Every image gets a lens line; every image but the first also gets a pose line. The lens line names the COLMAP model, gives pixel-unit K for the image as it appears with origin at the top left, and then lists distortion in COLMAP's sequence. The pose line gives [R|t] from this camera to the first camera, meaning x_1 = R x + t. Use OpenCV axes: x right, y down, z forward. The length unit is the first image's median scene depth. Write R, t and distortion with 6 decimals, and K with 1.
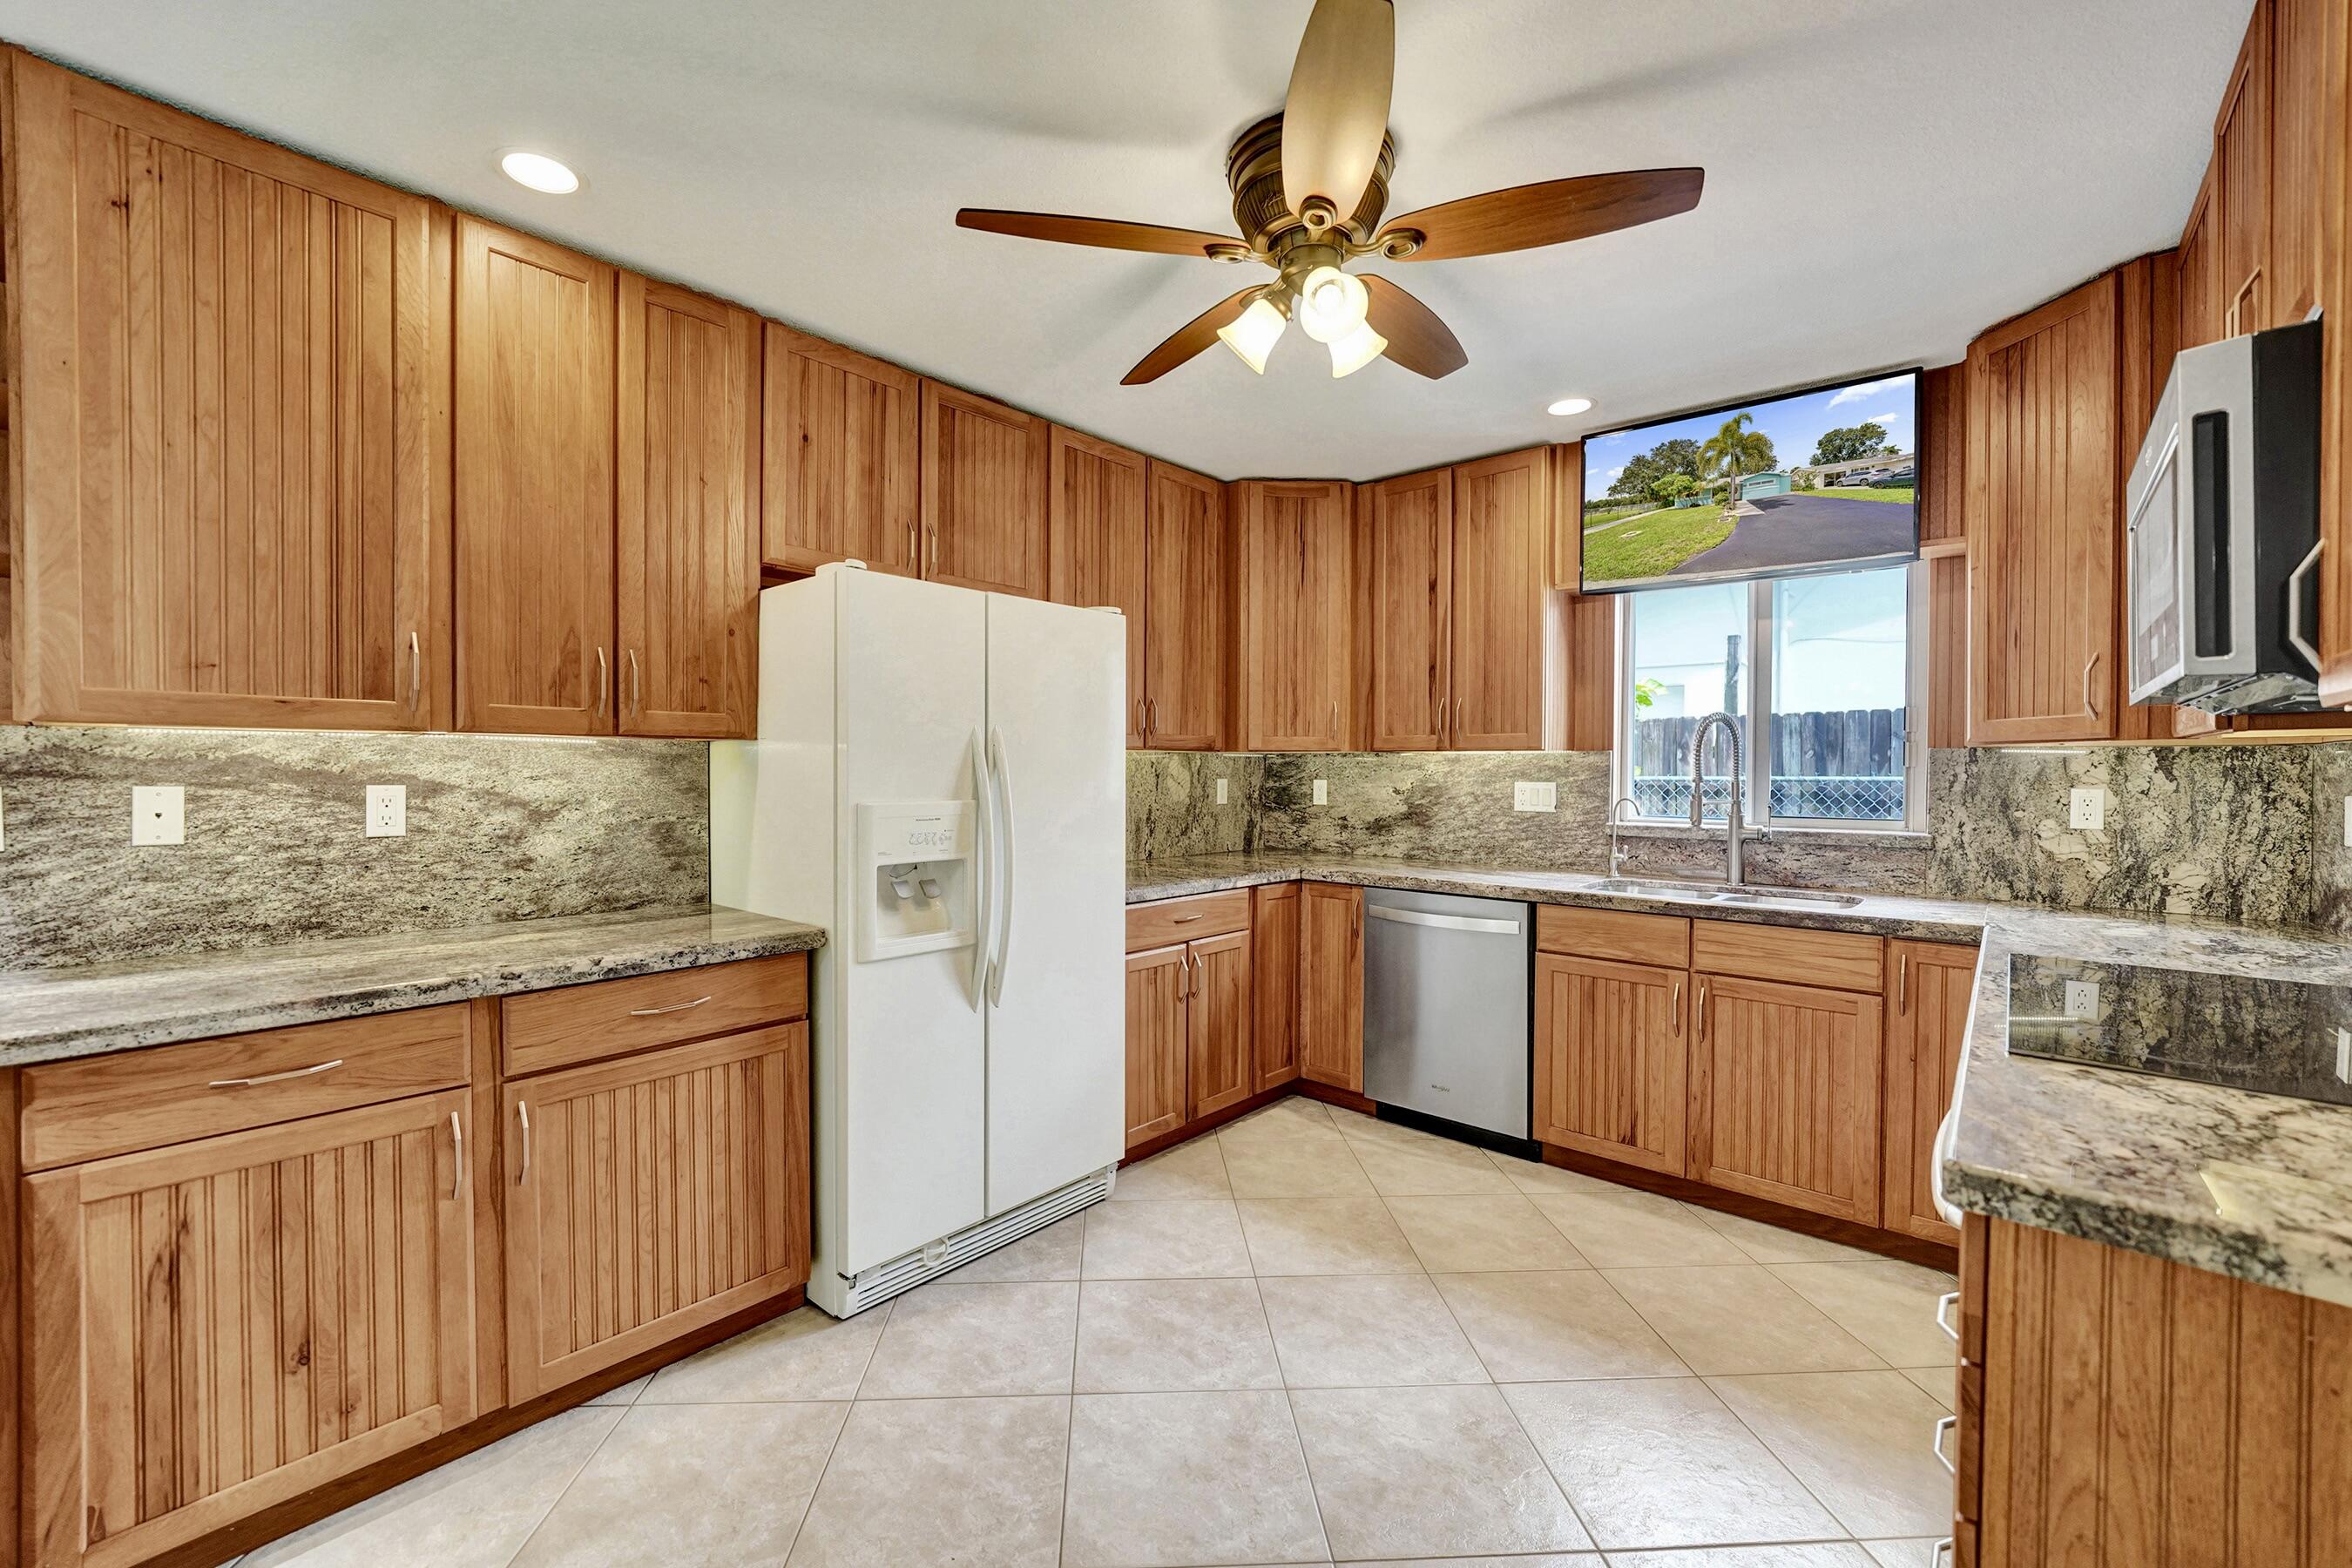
lens RADIAL K [[966.6, 0, 1176.0], [0, 966.6, 784.0], [0, 0, 1]] dist [-0.007388, 0.000249]
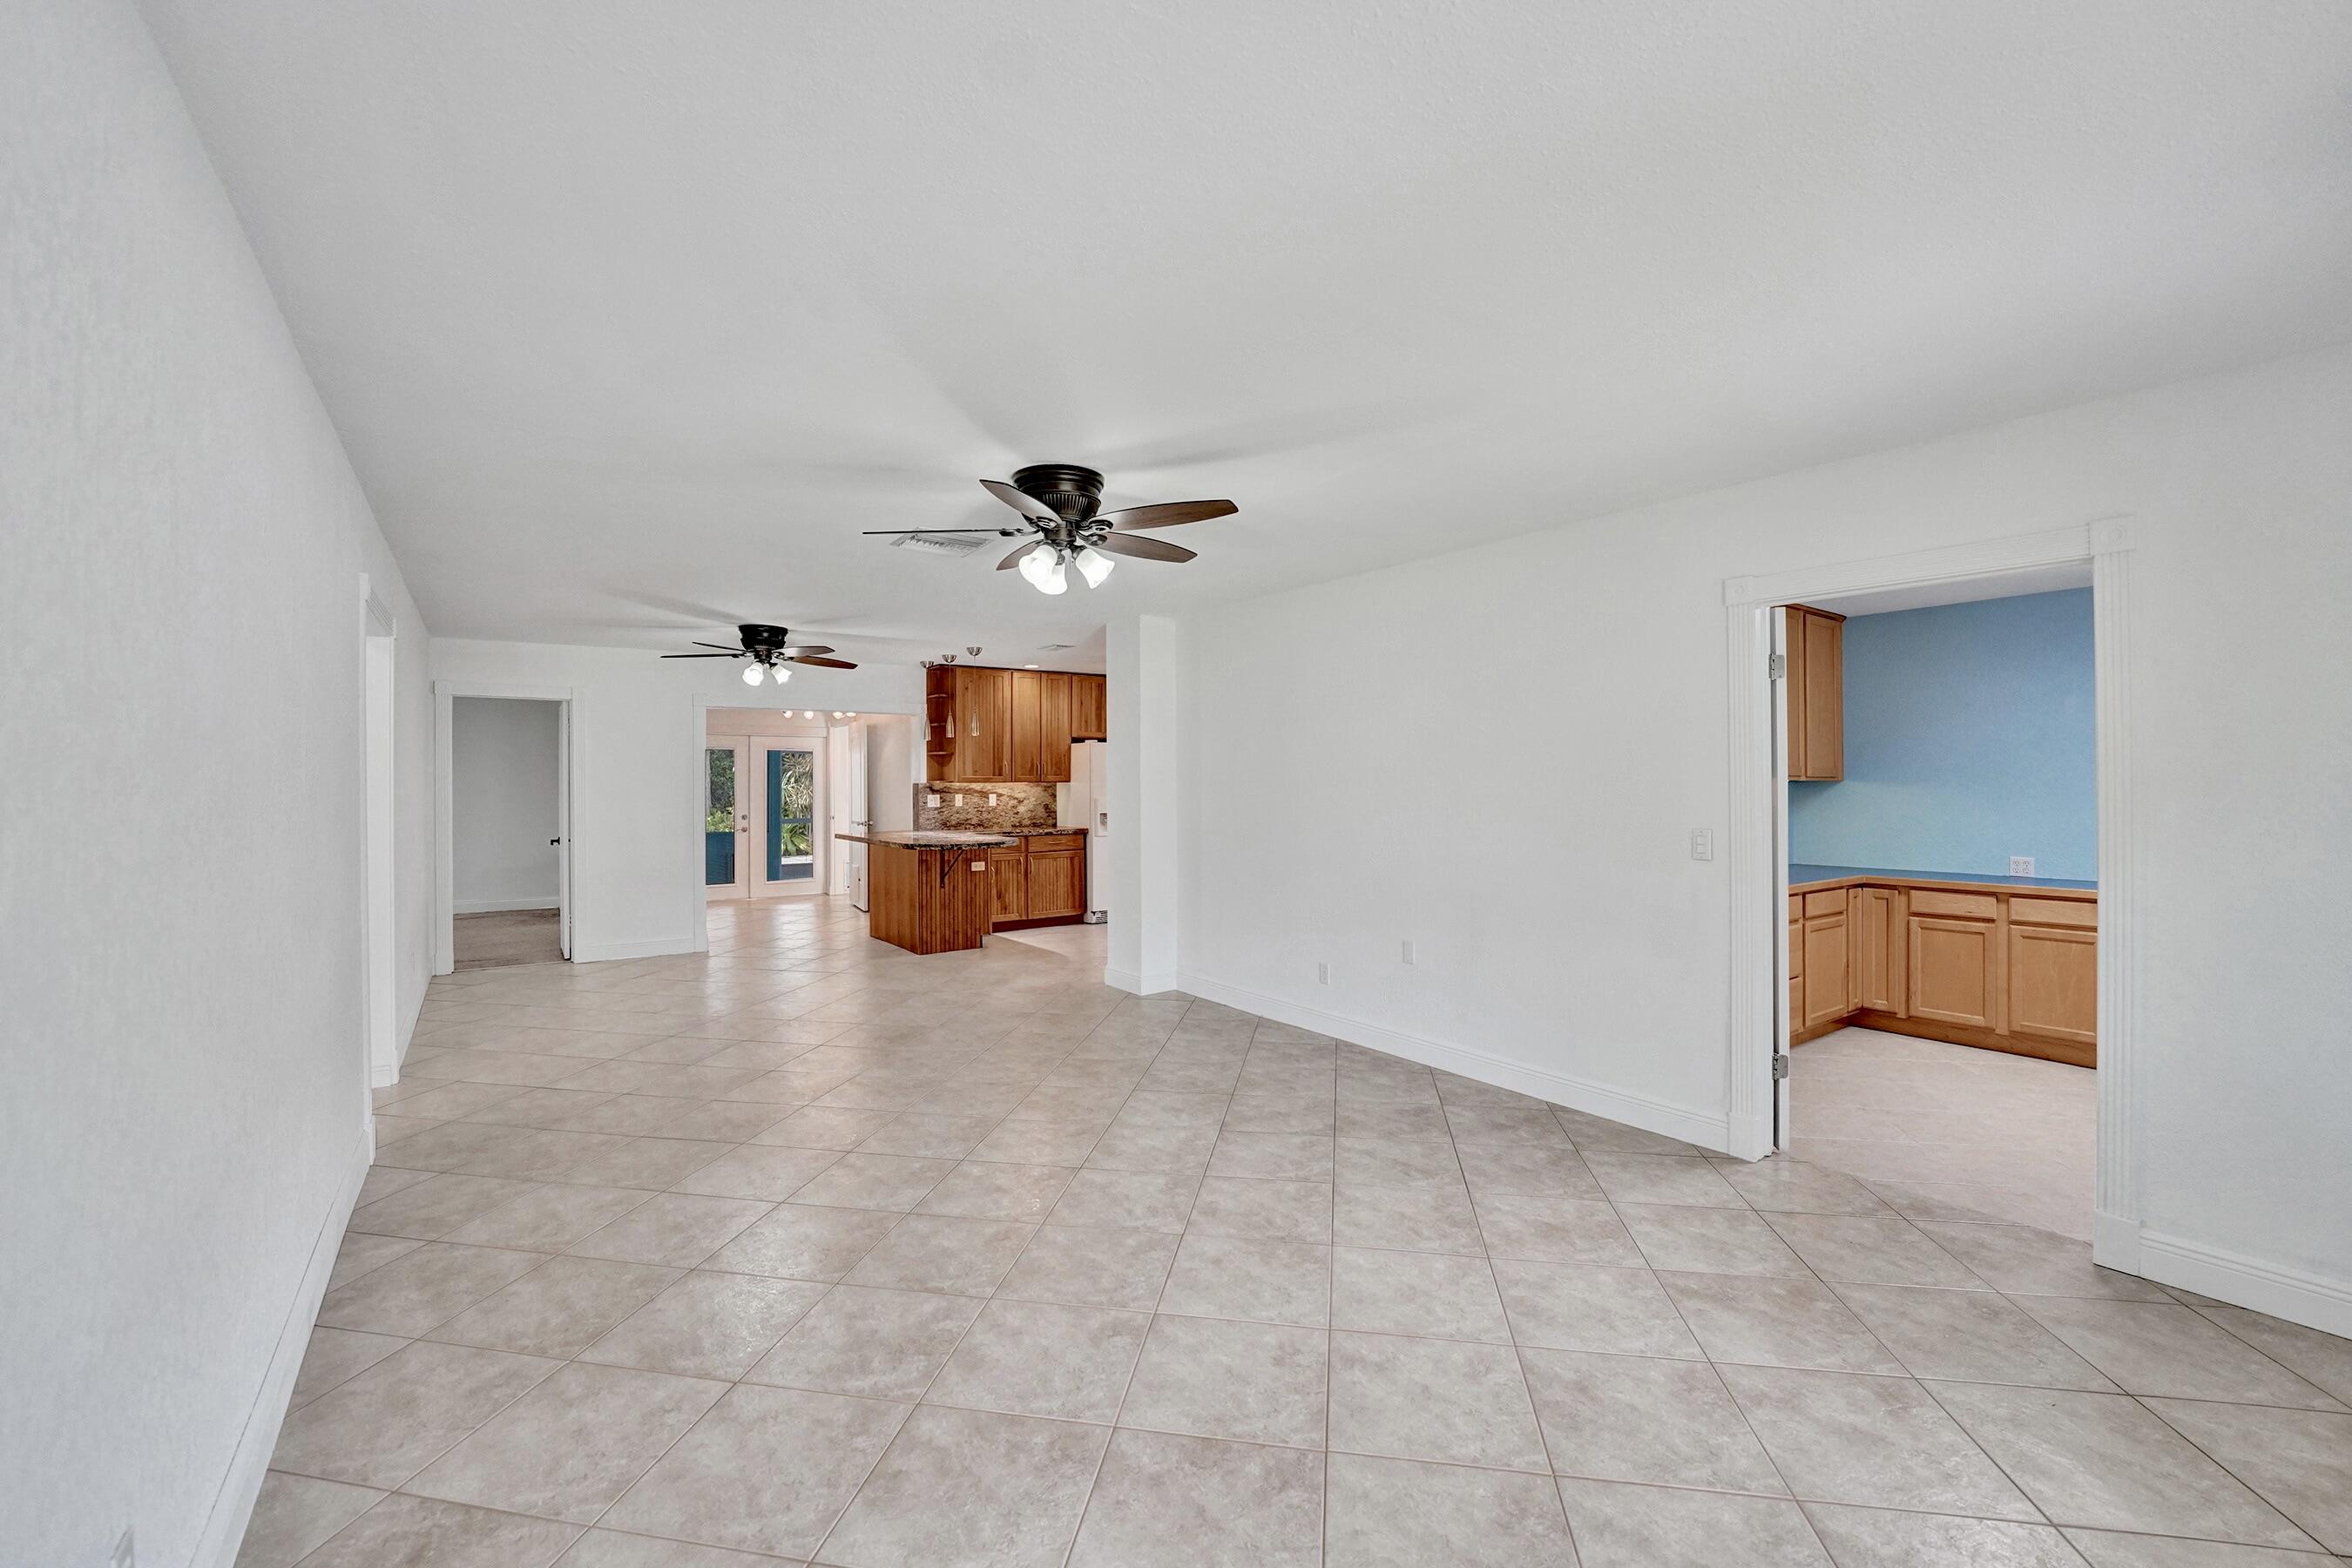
lens RADIAL K [[962.1, 0, 1183.2], [0, 962.1, 778.7], [0, 0, 1]] dist [-0.013759, 0.004844]
pose [[0.976177, -0.007347, -0.216849, 0.744373], [0.004128, 0.999874, -0.015296, 0.001226], [0.216934, 0.014037, 0.976085, -2.353252]]
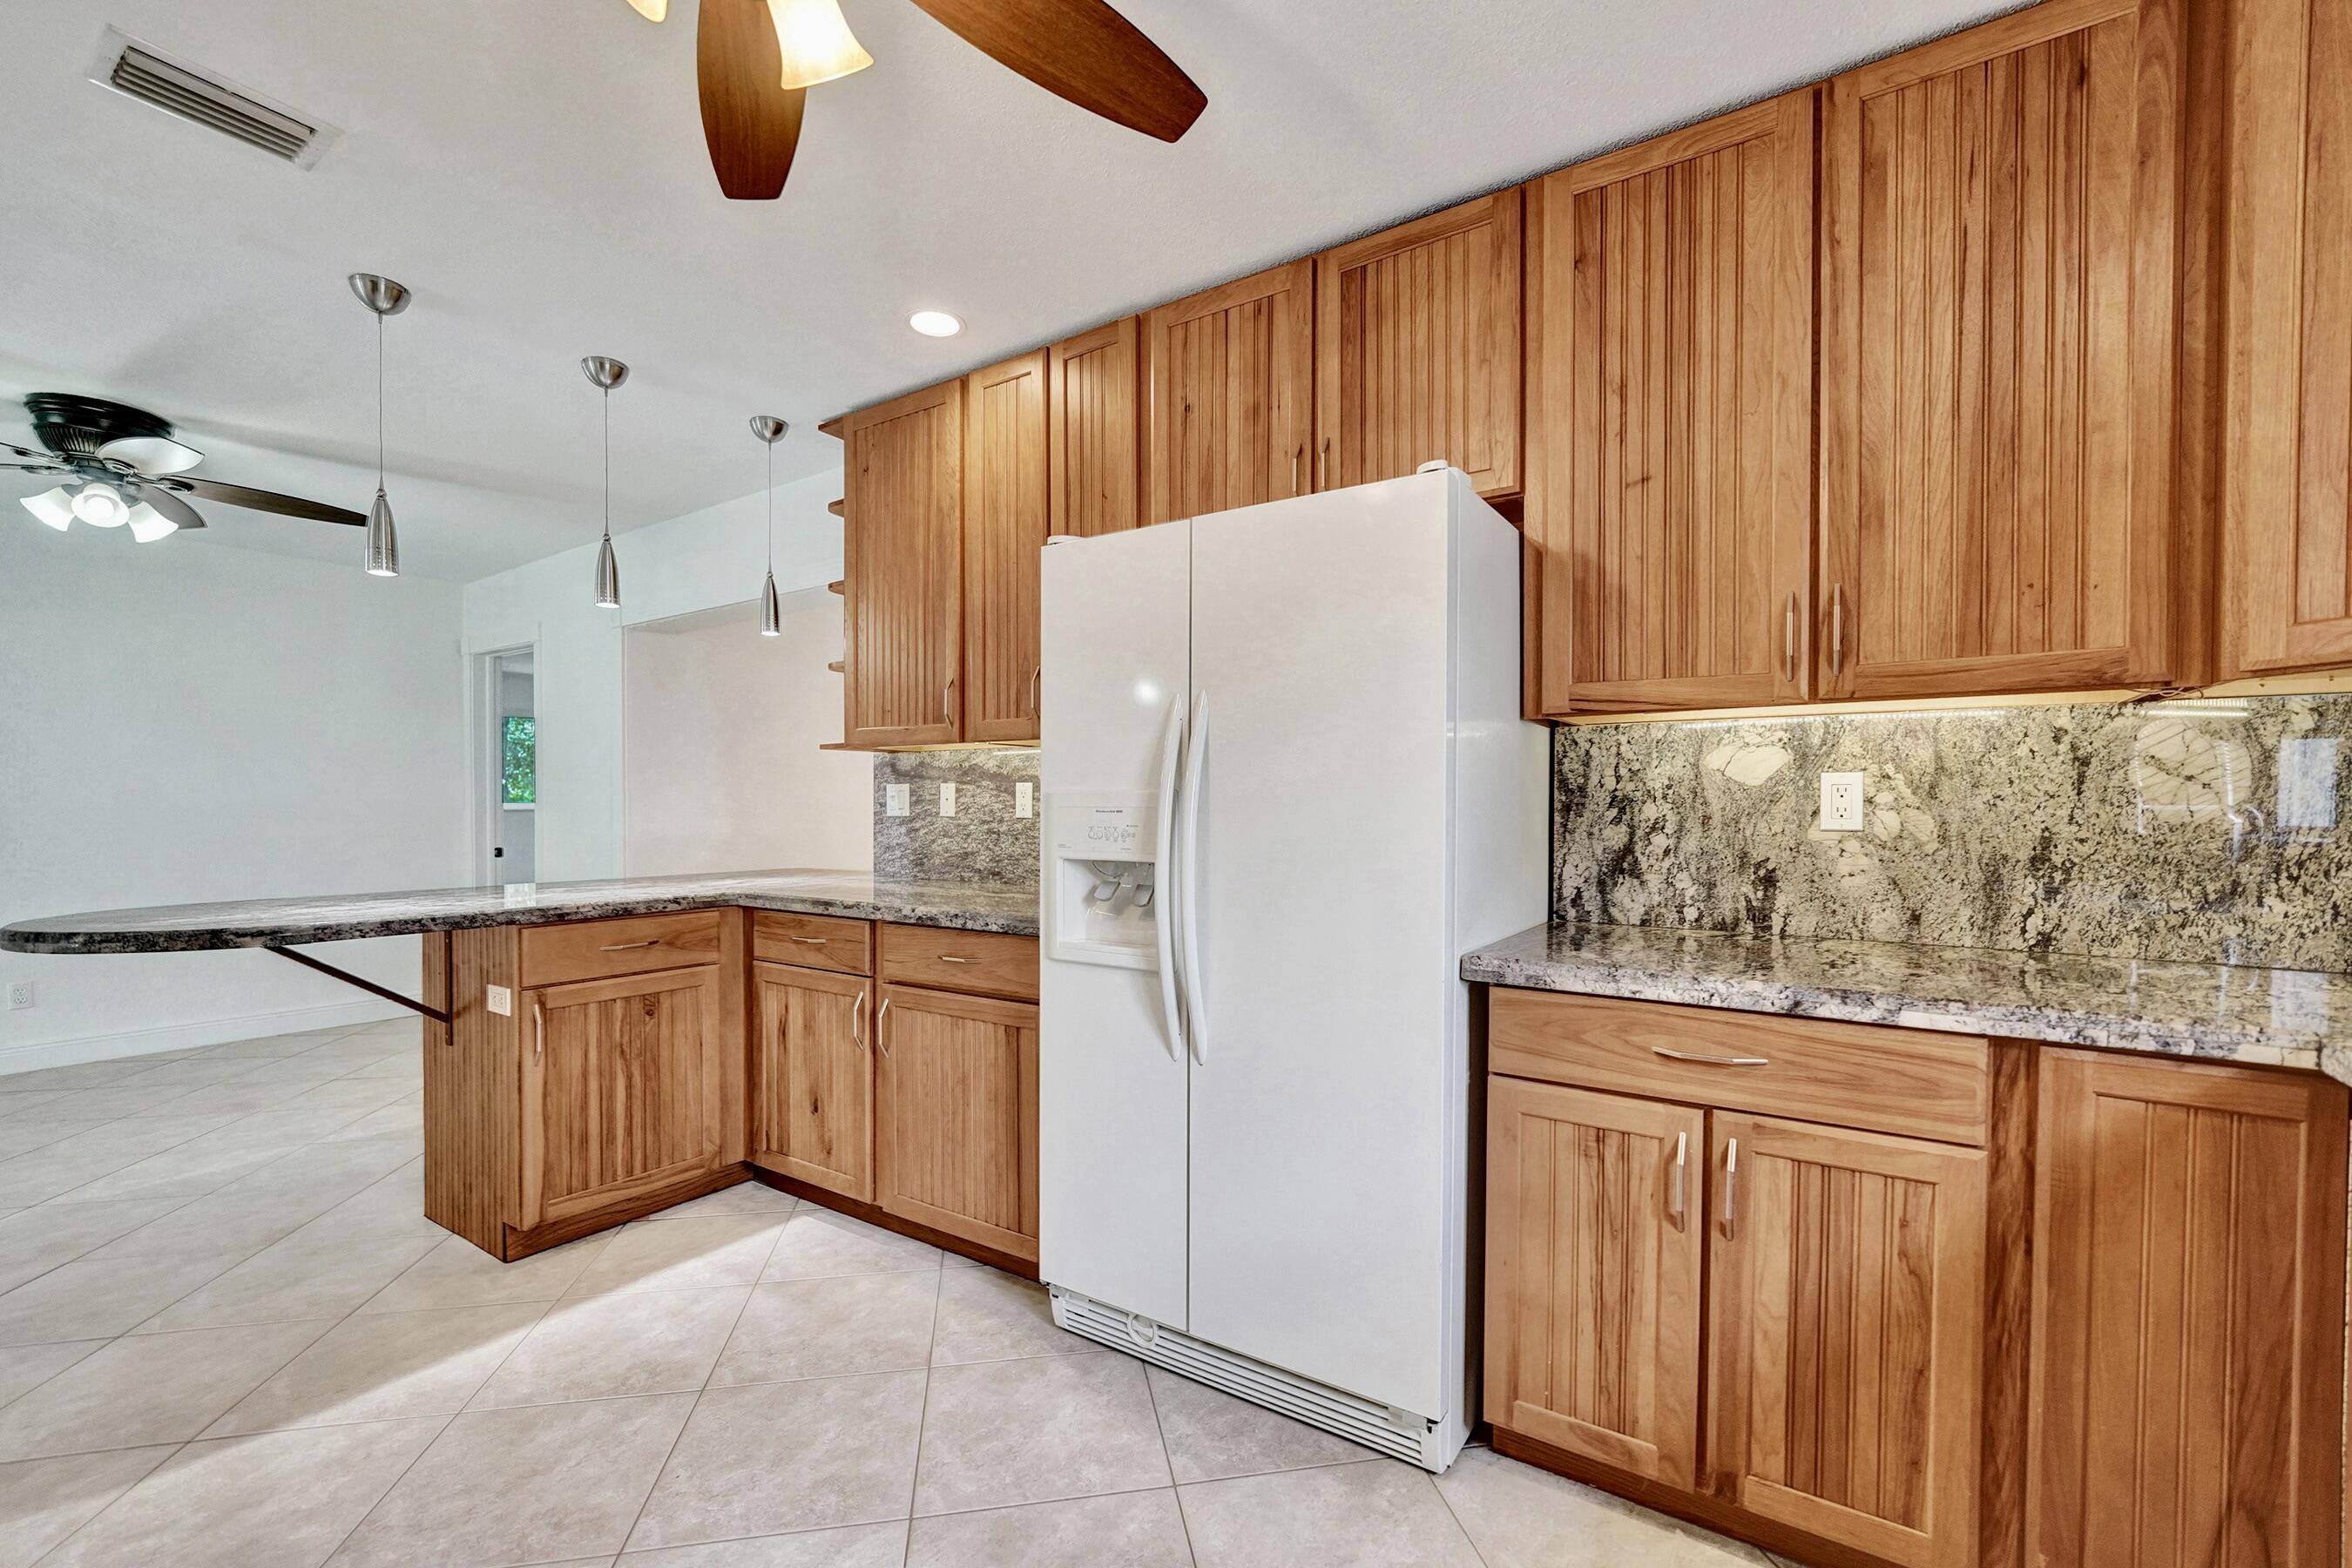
lens RADIAL K [[987.8, 0, 1177.1], [0, 987.8, 818.0], [0, 0, 1]] dist [-0.012888, 0.000049]
pose [[0.121434, 0.011605, -0.992532, 0.517585], [-0.016163, 0.999822, 0.009713, 0.027715], [0.992468, 0.014862, 0.121600, 0.796096]]
